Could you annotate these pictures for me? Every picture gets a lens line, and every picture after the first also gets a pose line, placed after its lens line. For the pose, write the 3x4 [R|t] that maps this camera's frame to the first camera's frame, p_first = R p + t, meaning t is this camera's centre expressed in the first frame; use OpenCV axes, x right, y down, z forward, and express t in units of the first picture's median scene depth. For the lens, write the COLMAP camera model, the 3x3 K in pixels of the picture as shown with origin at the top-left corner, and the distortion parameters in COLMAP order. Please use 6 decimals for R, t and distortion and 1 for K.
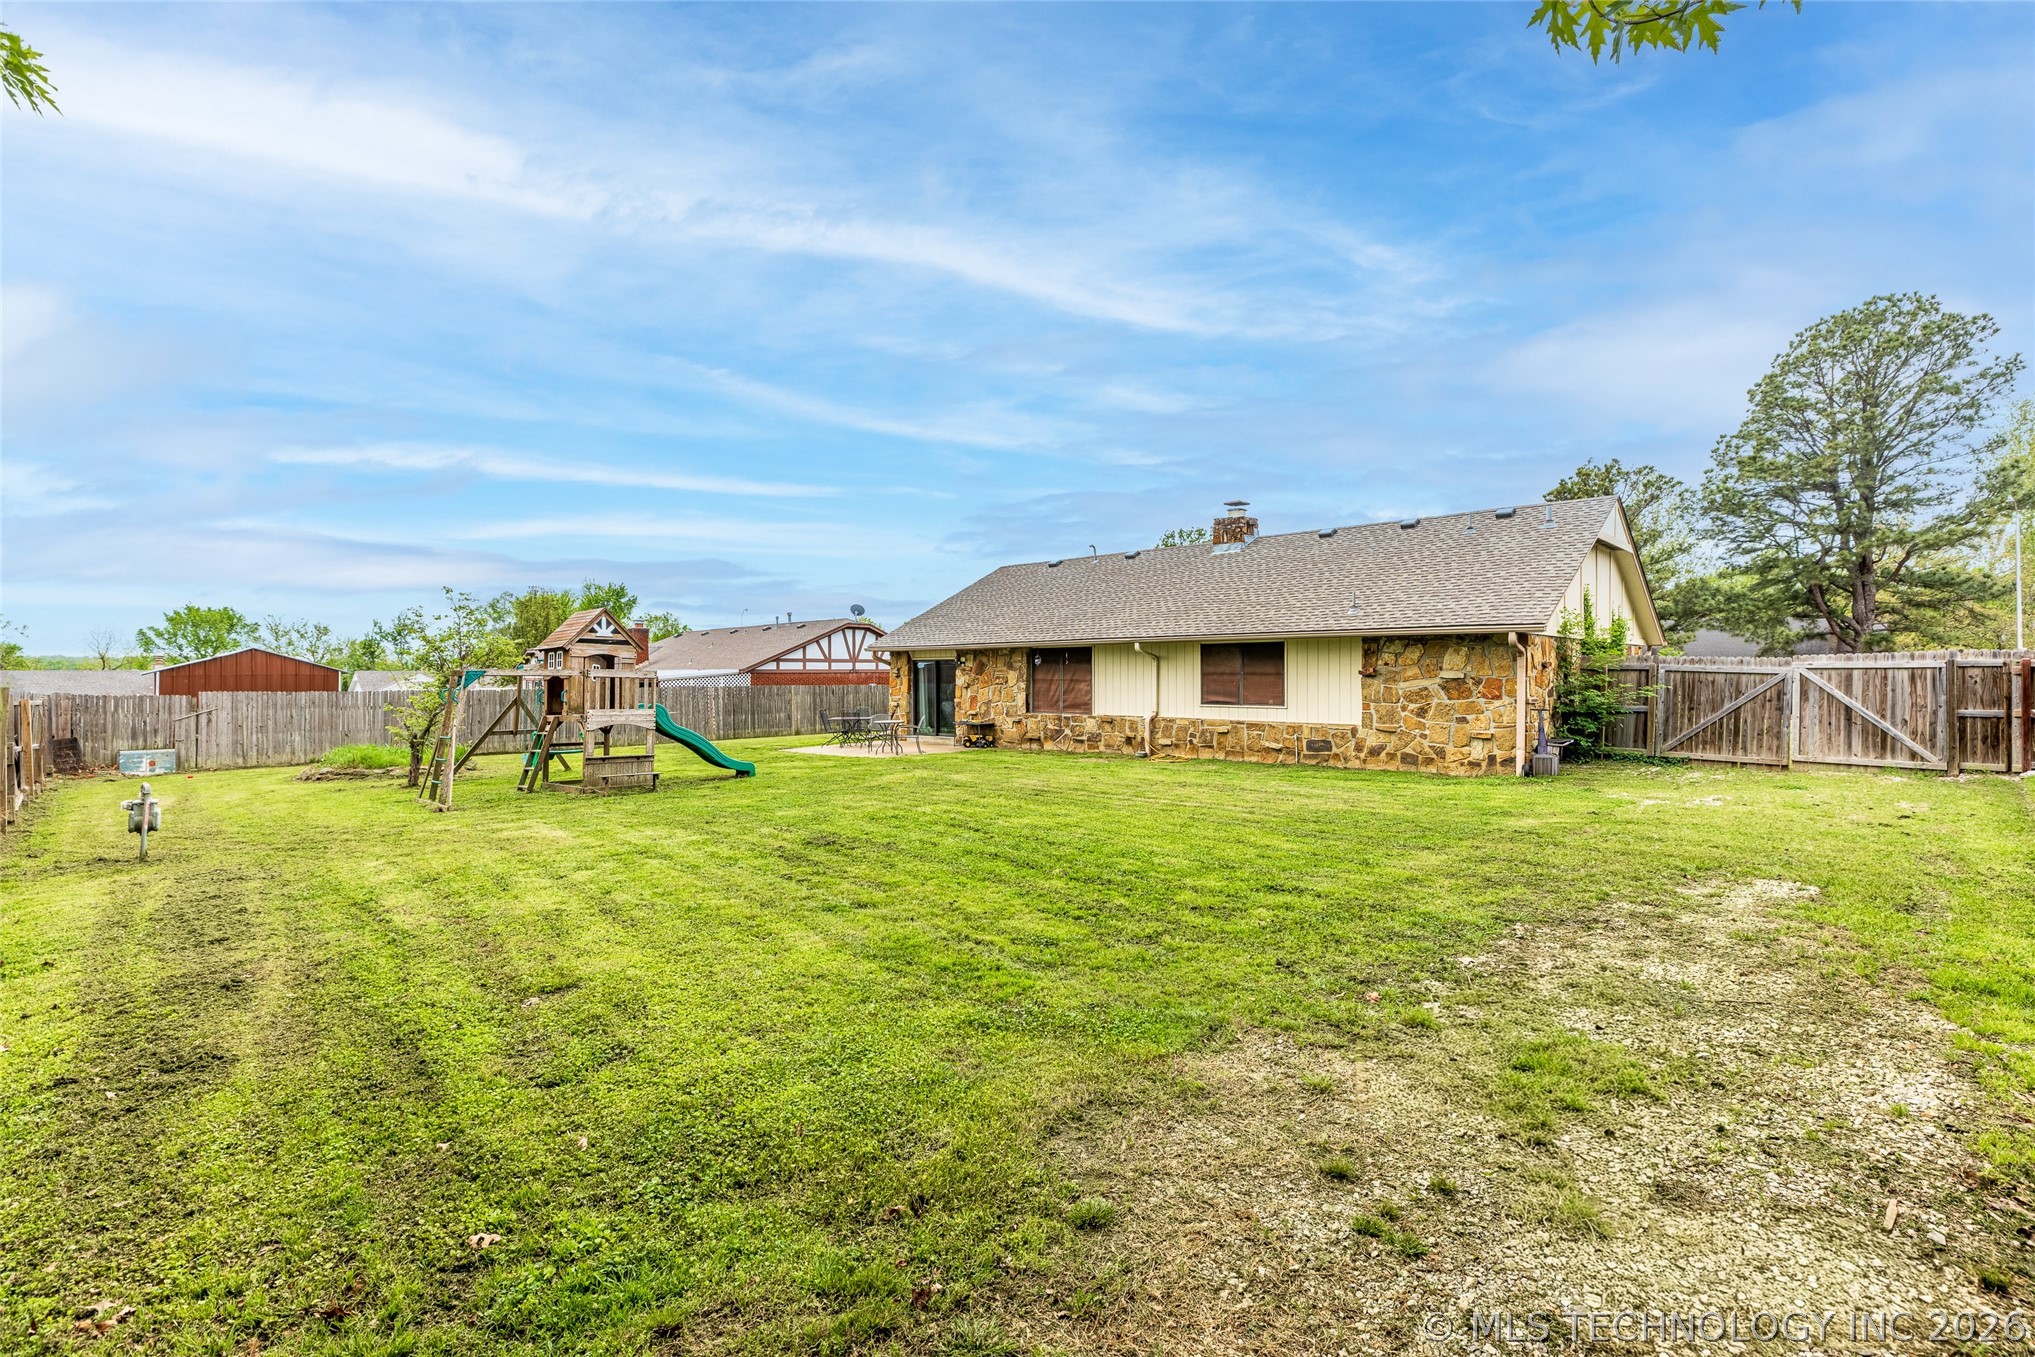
lens RADIAL K [[903.3, 0, 1017.4], [0, 903.3, 683.8], [0, 0, 1]] dist [0.003369, 0.000047]
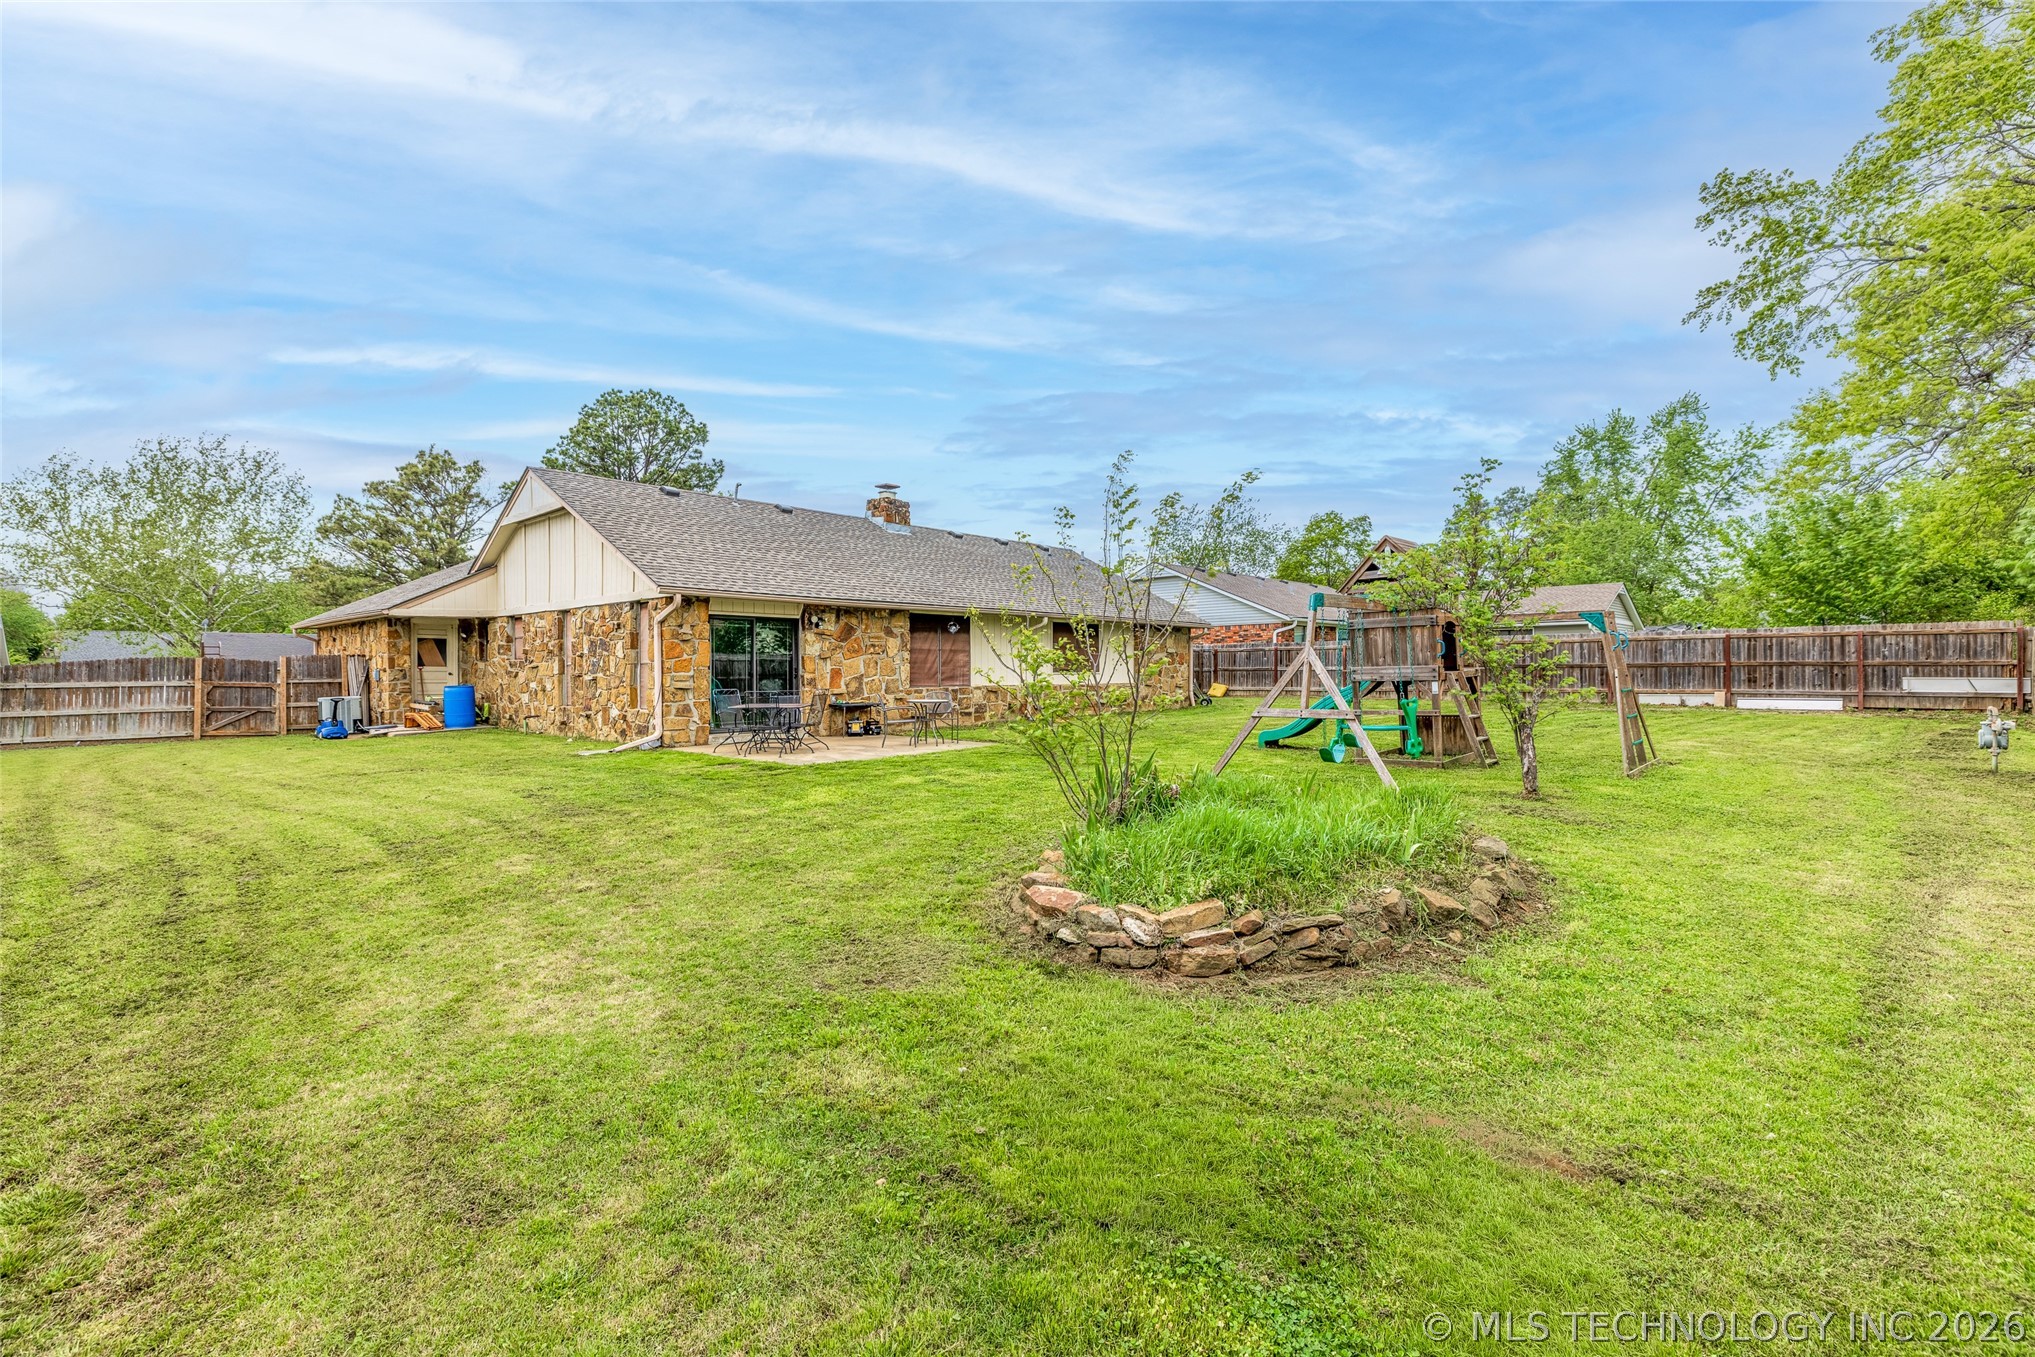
lens RADIAL K [[903.3, 0, 1022.3], [0, 903.3, 675.4], [0, 0, 1]] dist [0.003369, 0.000047]
pose [[-0.016832, -0.008167, 0.999825, -0.837330], [0.008254, 0.999931, 0.008307, 0.014471], [-0.999824, 0.008392, -0.016764, 0.902854]]
